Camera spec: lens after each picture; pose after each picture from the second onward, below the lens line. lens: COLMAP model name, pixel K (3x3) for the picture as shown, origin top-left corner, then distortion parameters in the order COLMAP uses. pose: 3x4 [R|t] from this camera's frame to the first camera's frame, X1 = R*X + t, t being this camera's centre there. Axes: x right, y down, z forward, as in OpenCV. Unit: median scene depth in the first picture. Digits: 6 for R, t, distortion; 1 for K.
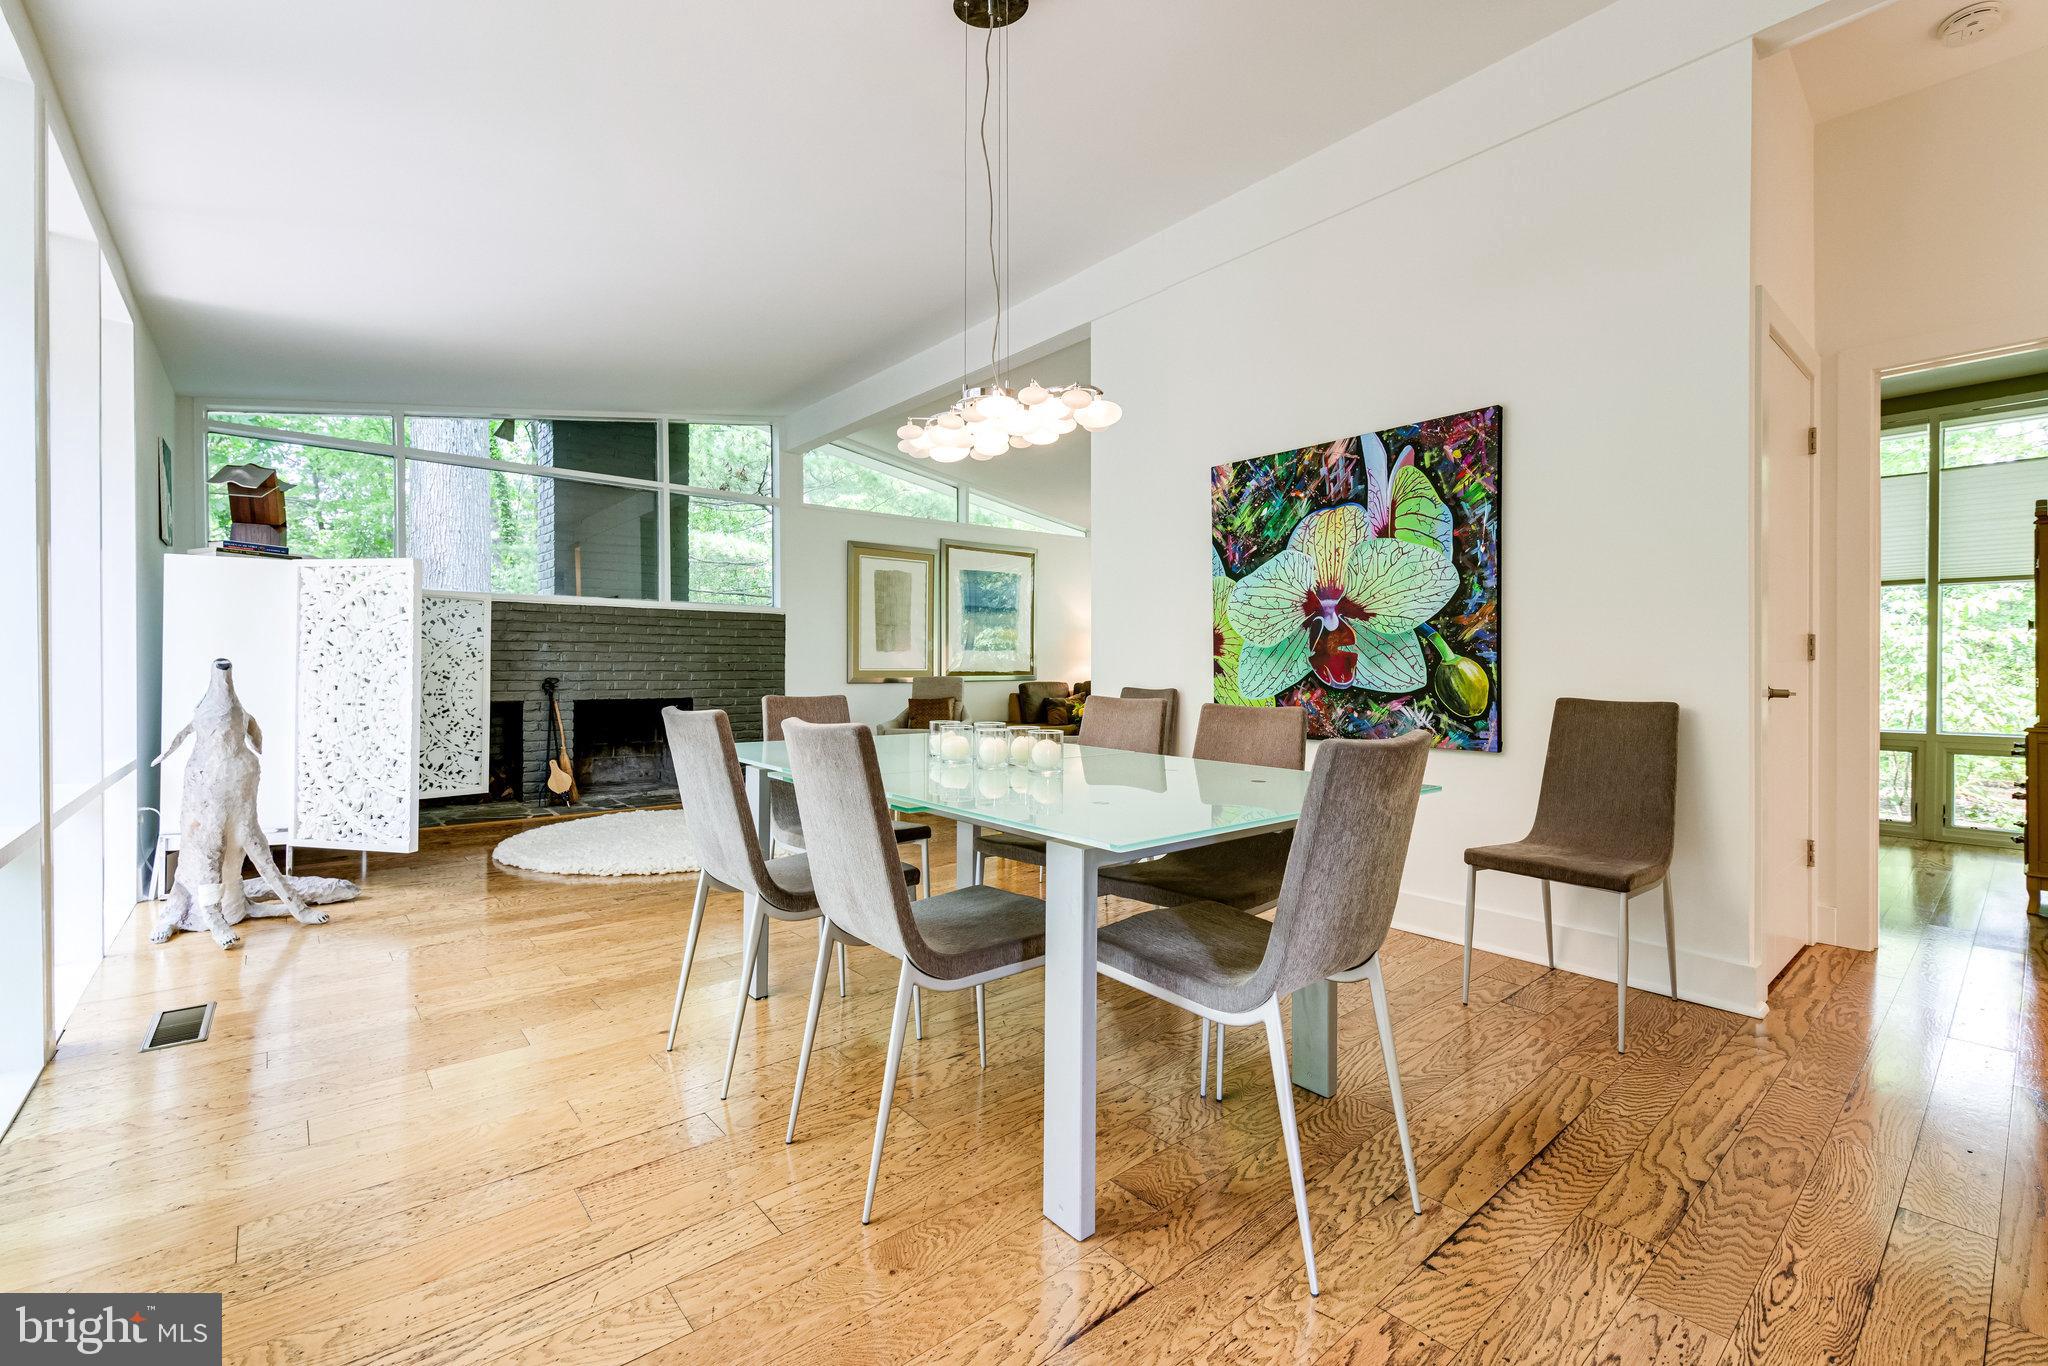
lens RADIAL K [[872.4, 0, 1016.7], [0, 872.4, 653.6], [0, 0, 1]] dist [0.000644, -0.000272]
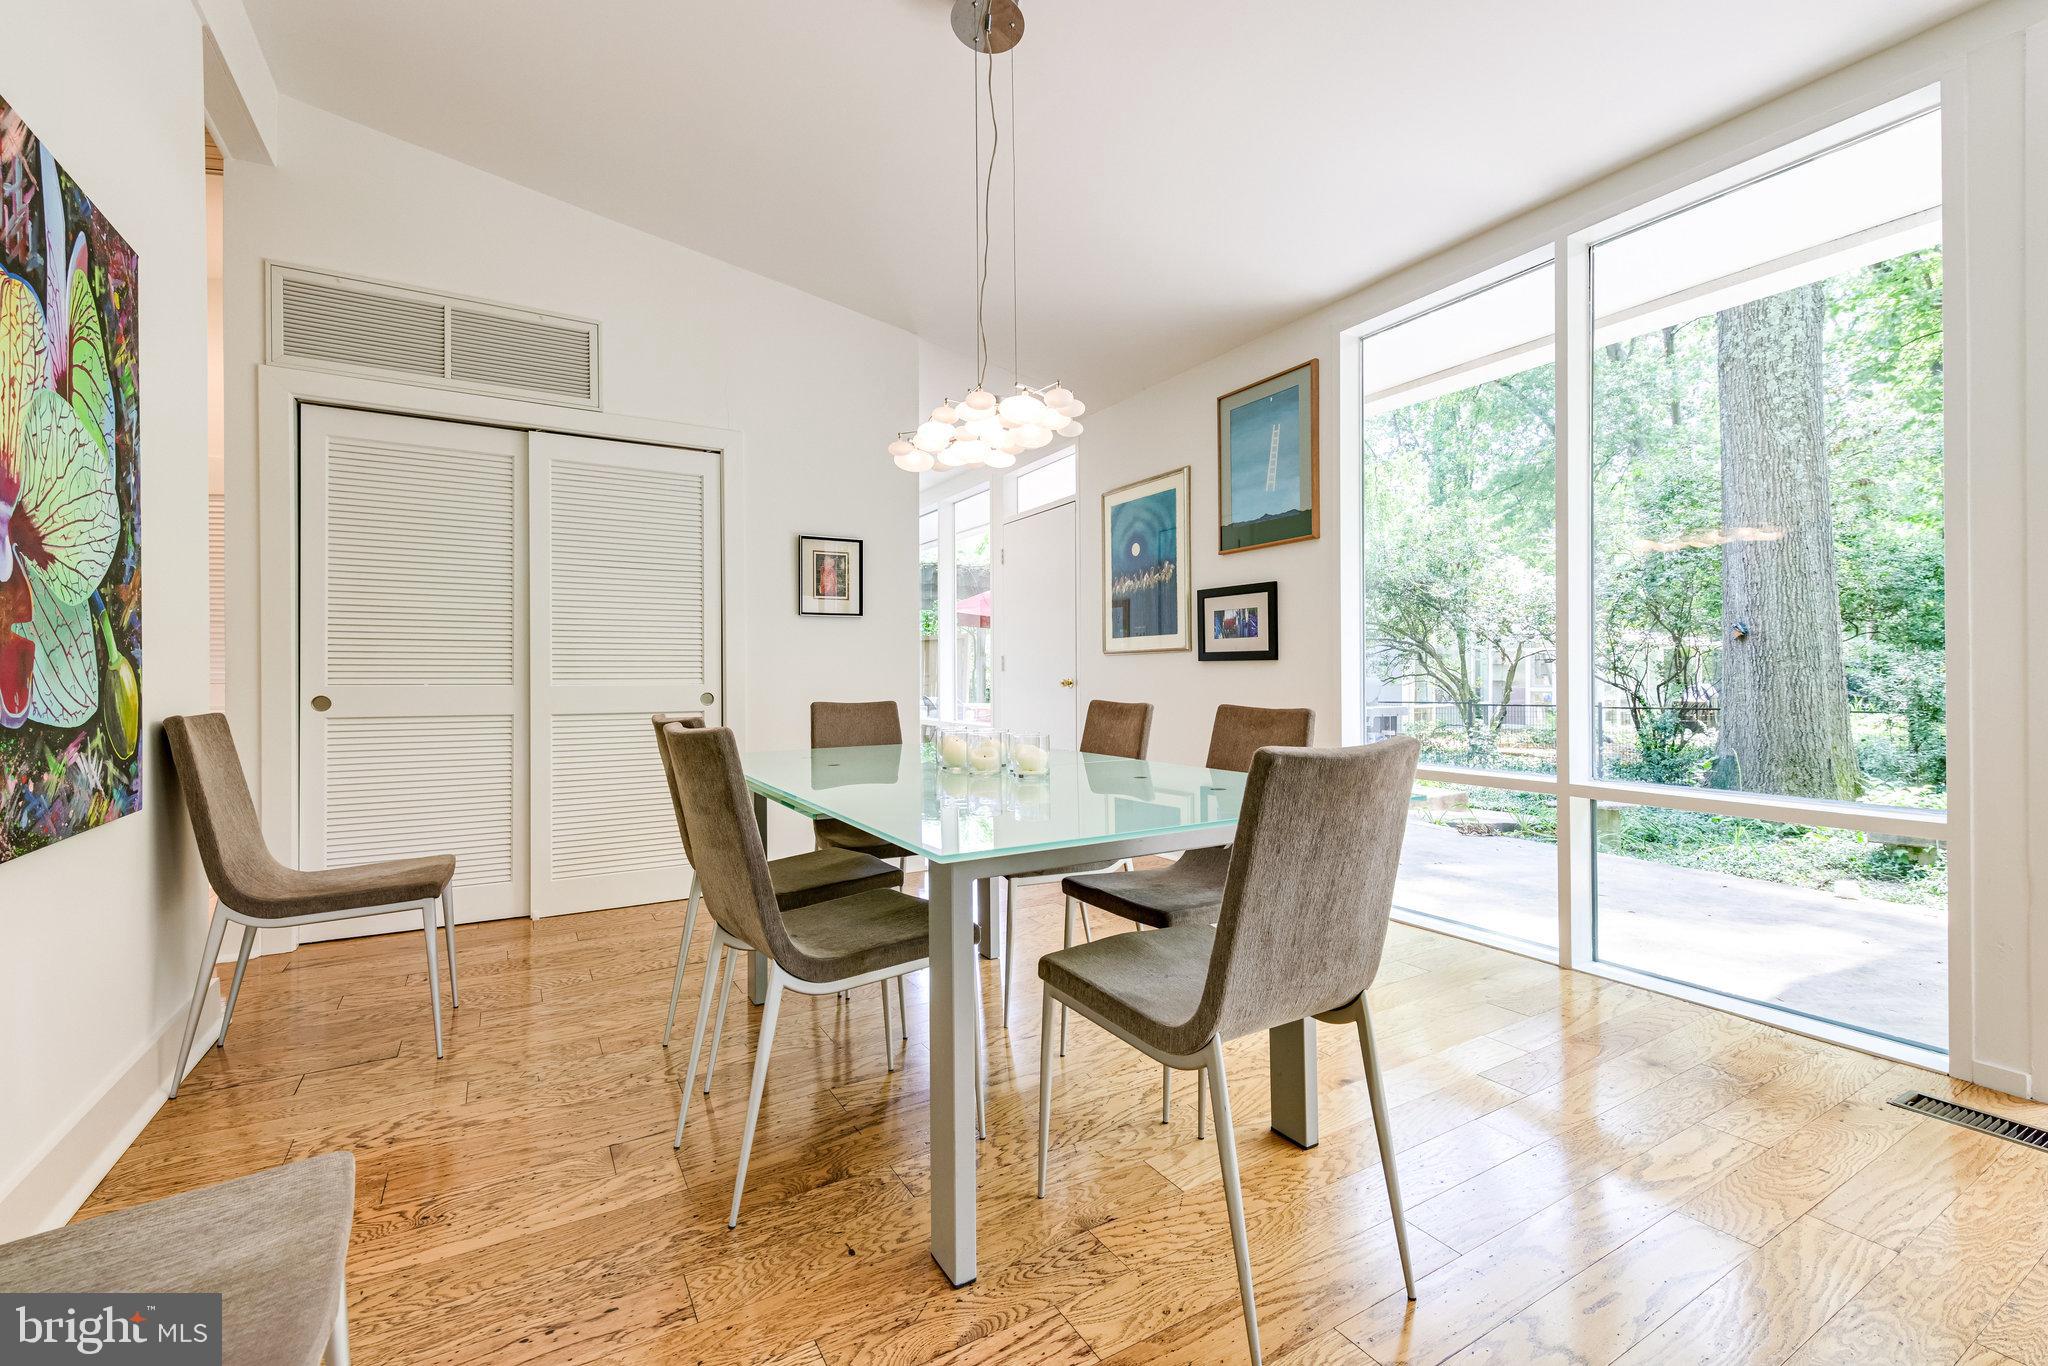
lens RADIAL K [[873.7, 0, 1019.3], [0, 873.7, 672.9], [0, 0, 1]] dist [0.003586, -0.000065]
pose [[-0.985168, 0.003084, 0.171567, -0.086290], [0.001104, 0.999932, -0.011631, 0.010949], [-0.171591, -0.011269, -0.985104, 0.730036]]
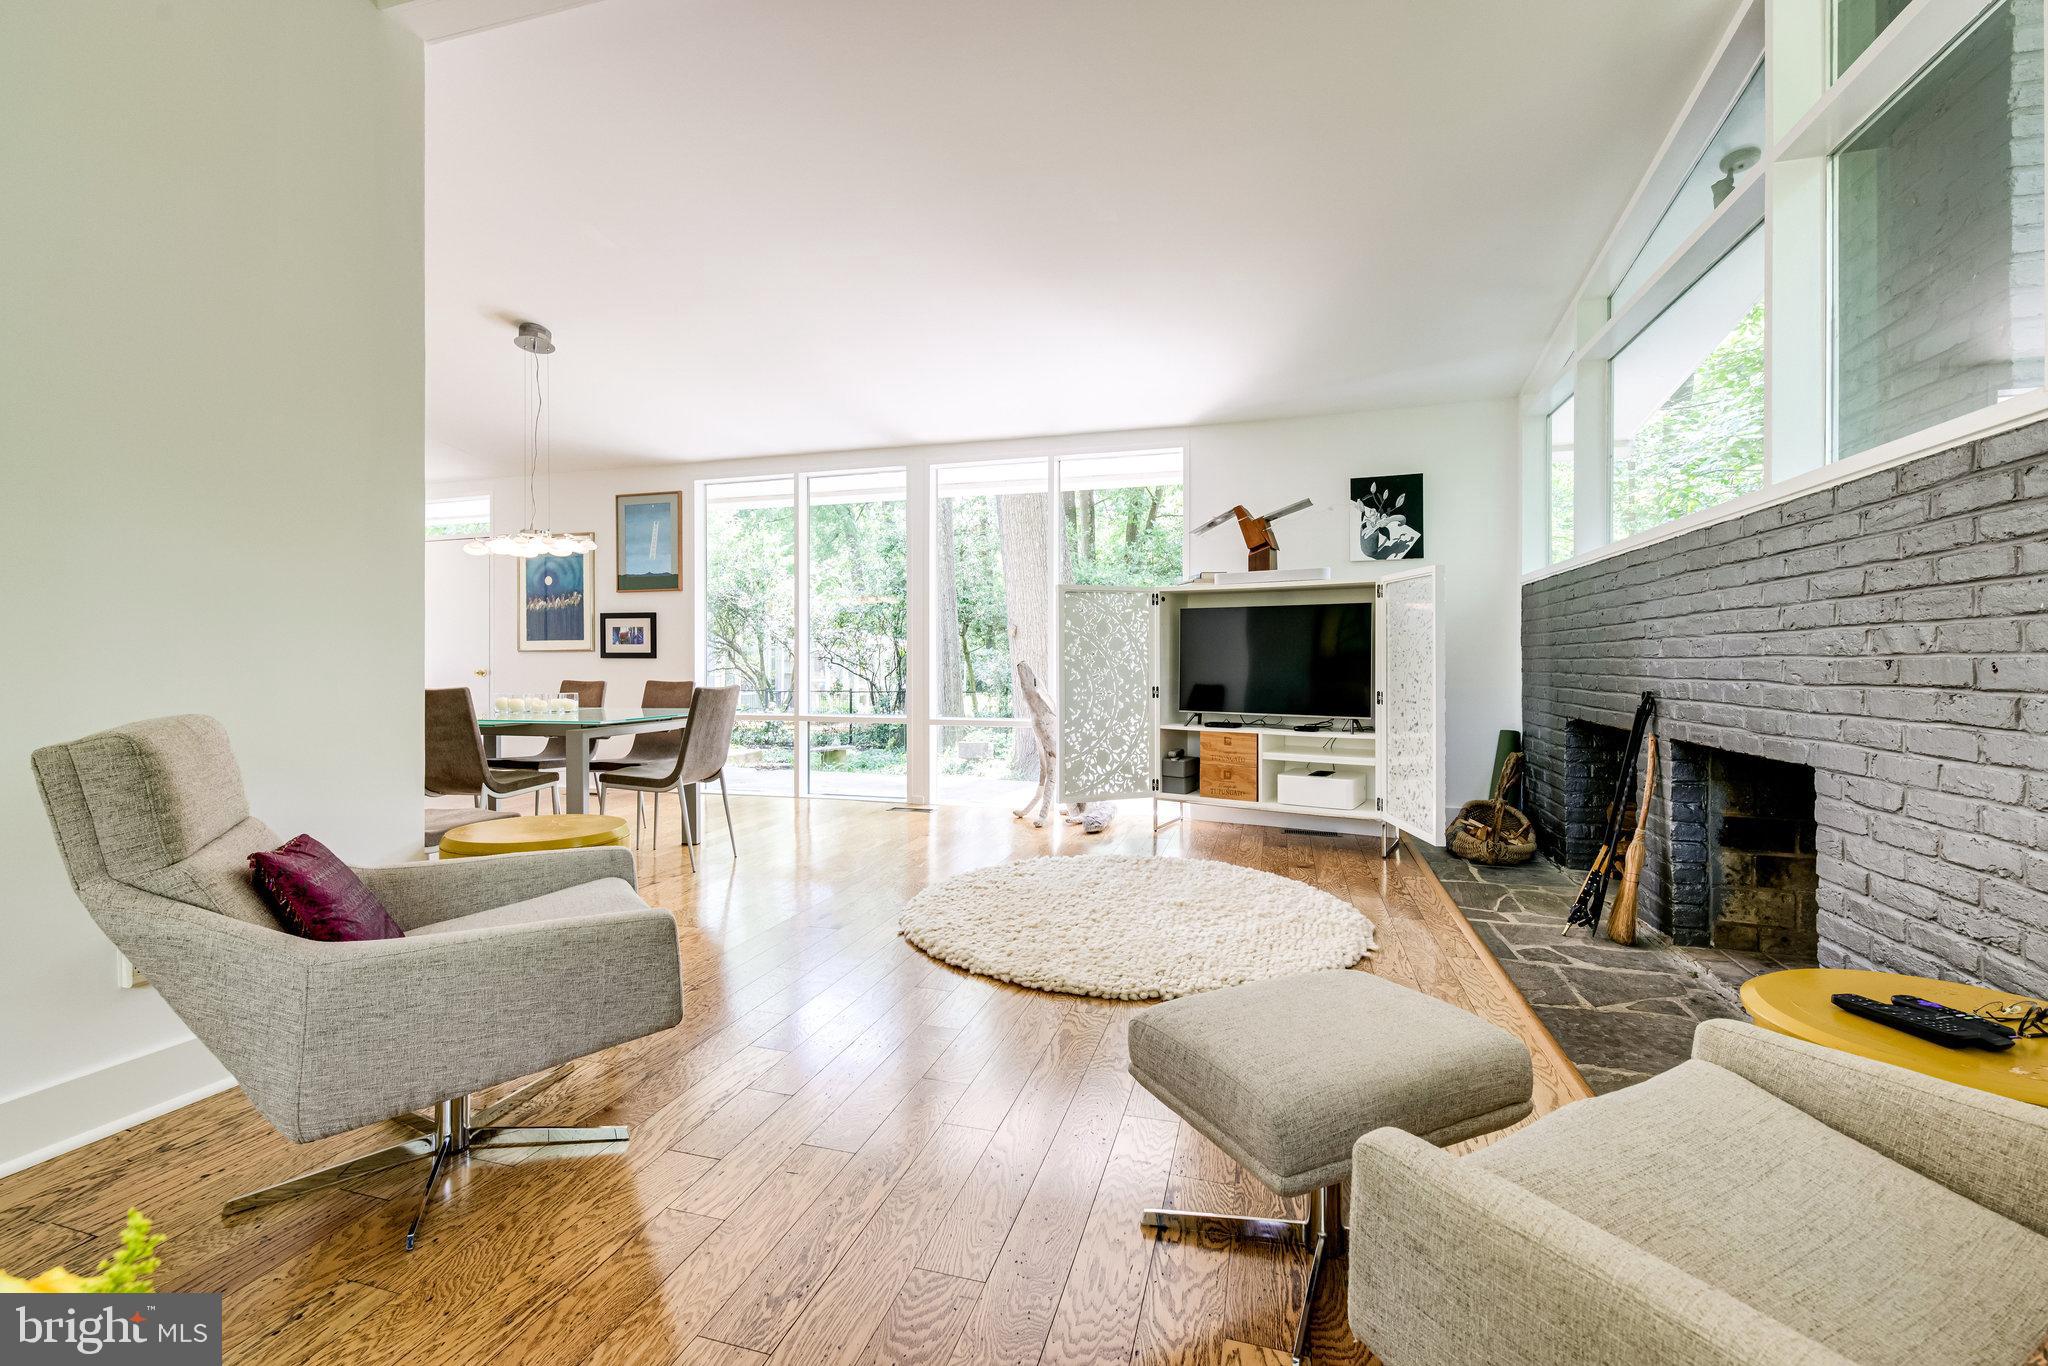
lens RADIAL K [[873.7, 0, 1019.3], [0, 873.7, 672.9], [0, 0, 1]] dist [0.003586, -0.000065]
pose [[-0.836119, 0.001268, -0.548547, 0.054953], [0.003485, 0.999989, -0.003000, 0.017581], [0.548537, -0.004420, -0.836114, 1.225481]]
